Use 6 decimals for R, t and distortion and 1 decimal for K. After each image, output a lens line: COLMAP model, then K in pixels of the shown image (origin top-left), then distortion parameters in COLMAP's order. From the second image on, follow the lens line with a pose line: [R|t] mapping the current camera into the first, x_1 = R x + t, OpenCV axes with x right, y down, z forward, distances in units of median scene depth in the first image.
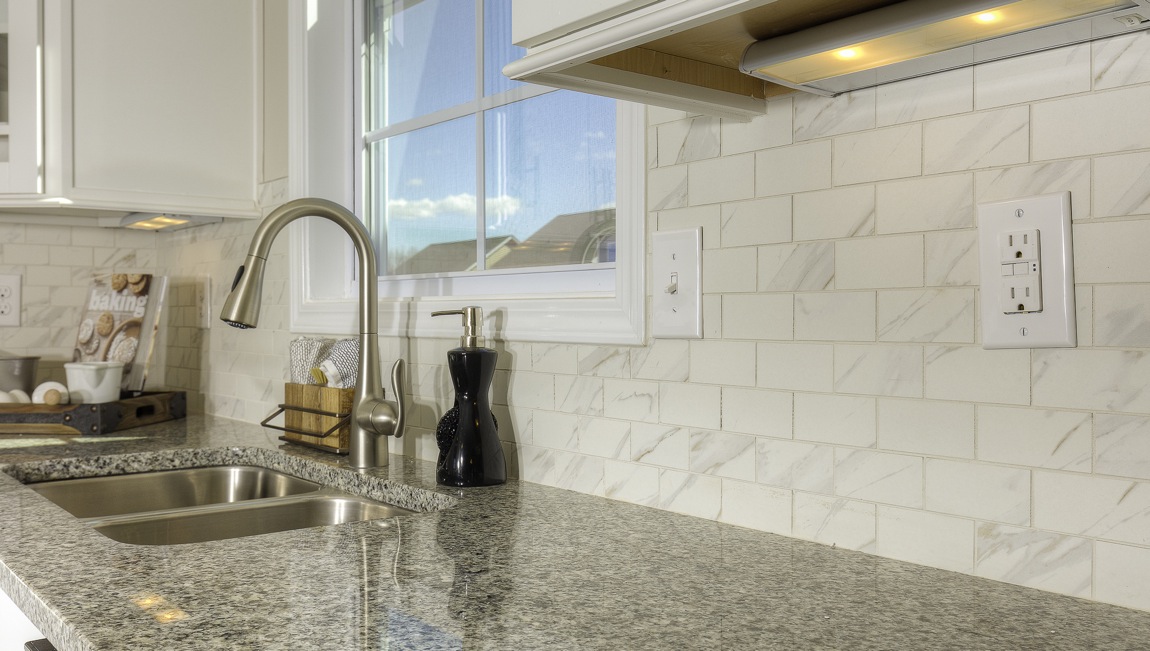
lens RADIAL K [[1033.7, 0, 575.0], [0, 1033.7, 325.5], [0, 0, 1]] dist [0.005264, 0.001936]
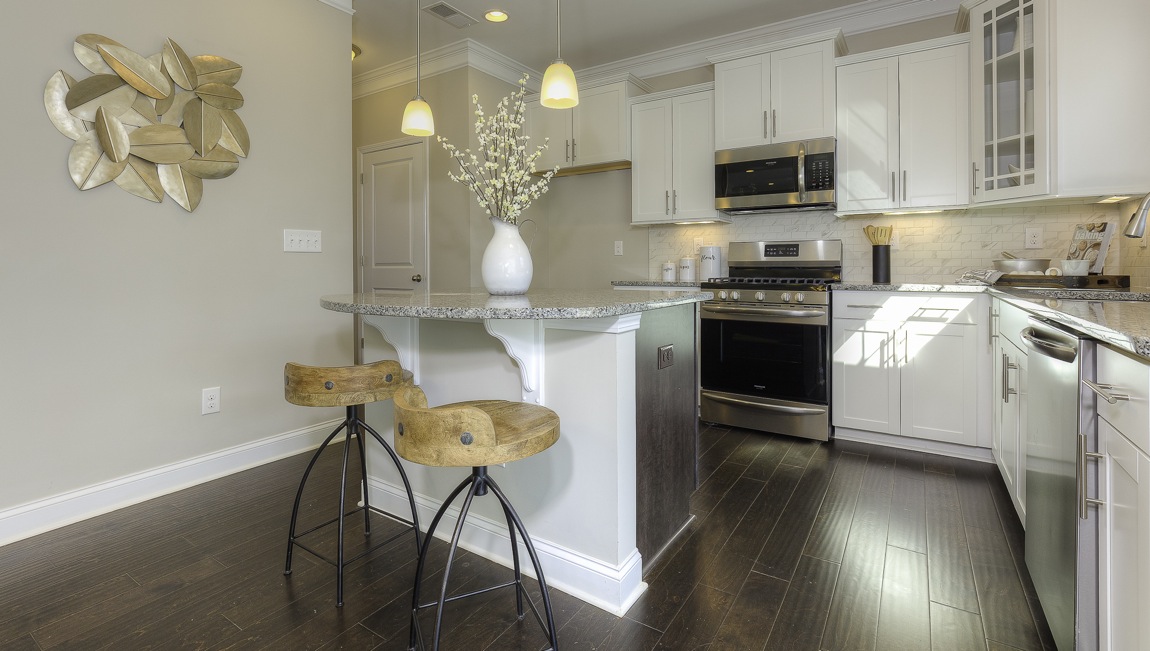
lens RADIAL K [[519.3, 0, 582.4], [0, 519.3, 264.6], [0, 0, 1]] dist [-0.013575, 0.000210]
pose [[0.320971, 0.000214, -0.947089, 0.315059], [-0.005648, 0.999983, -0.001688, 0.056949], [0.947072, 0.005891, 0.320967, -0.498089]]
